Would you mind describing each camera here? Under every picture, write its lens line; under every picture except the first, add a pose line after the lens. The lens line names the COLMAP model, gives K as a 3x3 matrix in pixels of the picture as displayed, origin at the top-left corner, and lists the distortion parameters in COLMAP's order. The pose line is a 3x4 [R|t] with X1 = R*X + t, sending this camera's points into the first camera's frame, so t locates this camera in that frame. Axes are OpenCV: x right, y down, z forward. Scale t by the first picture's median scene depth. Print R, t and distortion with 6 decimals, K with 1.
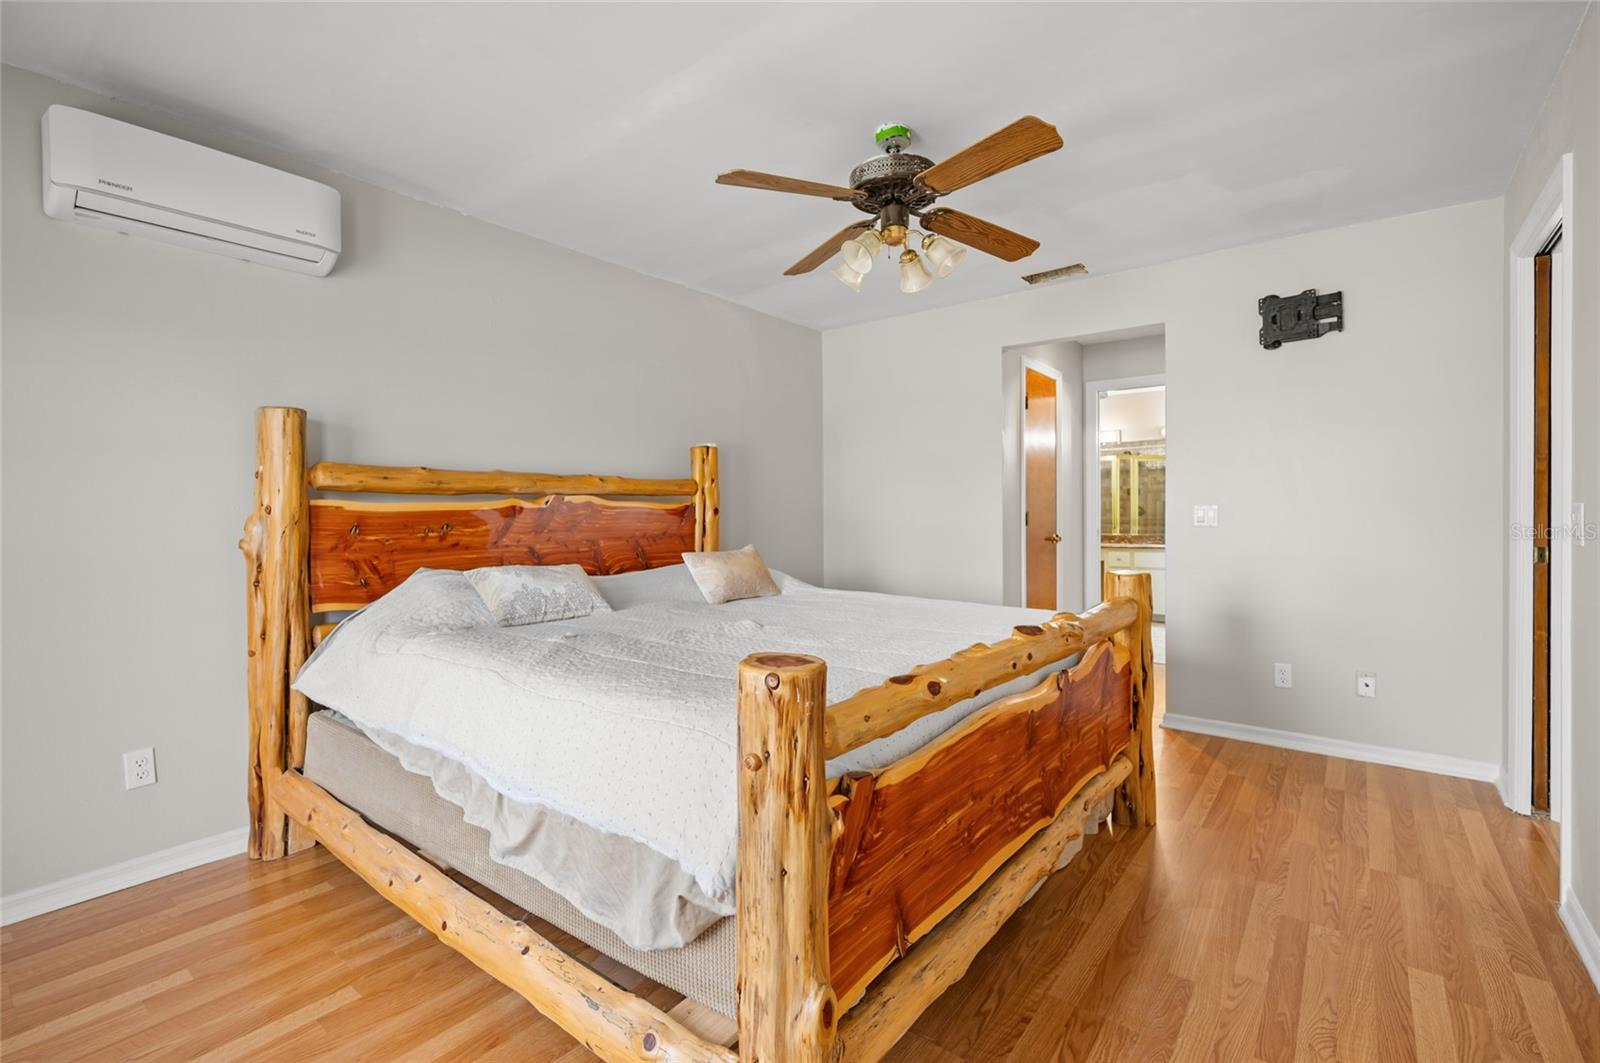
lens RADIAL K [[724.3, 0, 800.0], [0, 724.3, 531.5], [0, 0, 1]] dist [-0.000132, 0.000032]
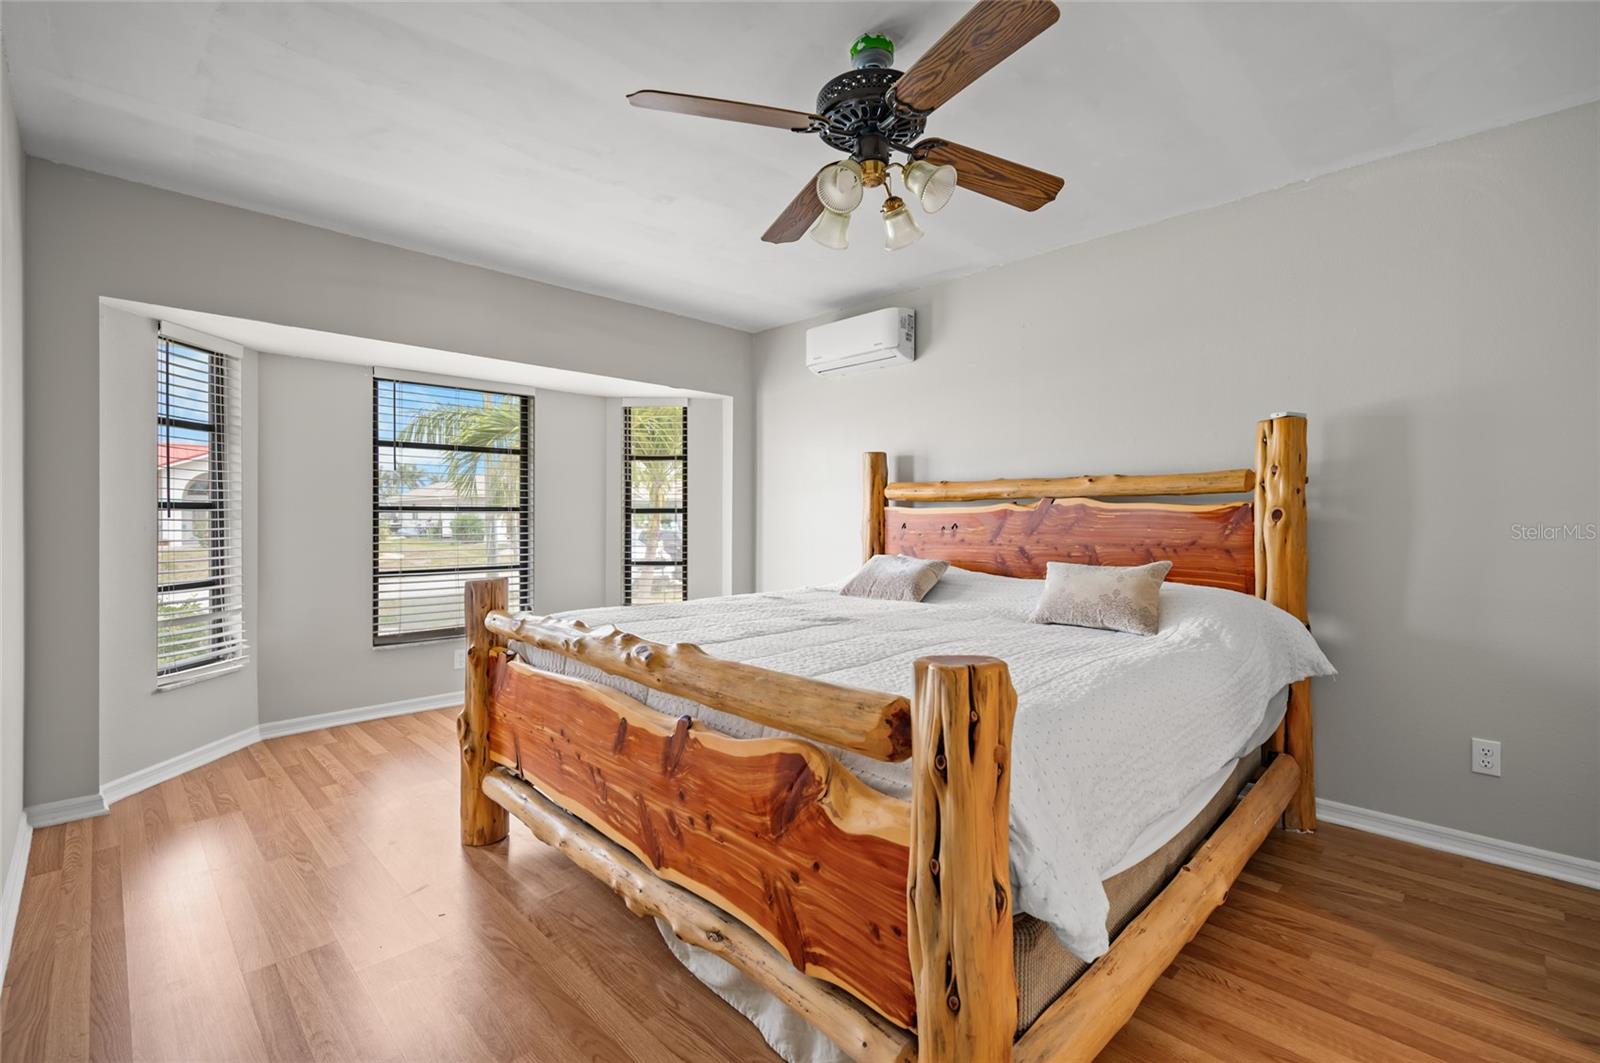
lens RADIAL K [[724.3, 0, 800.0], [0, 724.3, 531.5], [0, 0, 1]] dist [-0.000132, 0.000032]
pose [[-0.142354, 0.023680, -0.989533, 0.724173], [-0.029000, 0.999185, 0.028083, -0.022185], [0.989391, 0.032694, -0.141551, 0.791031]]
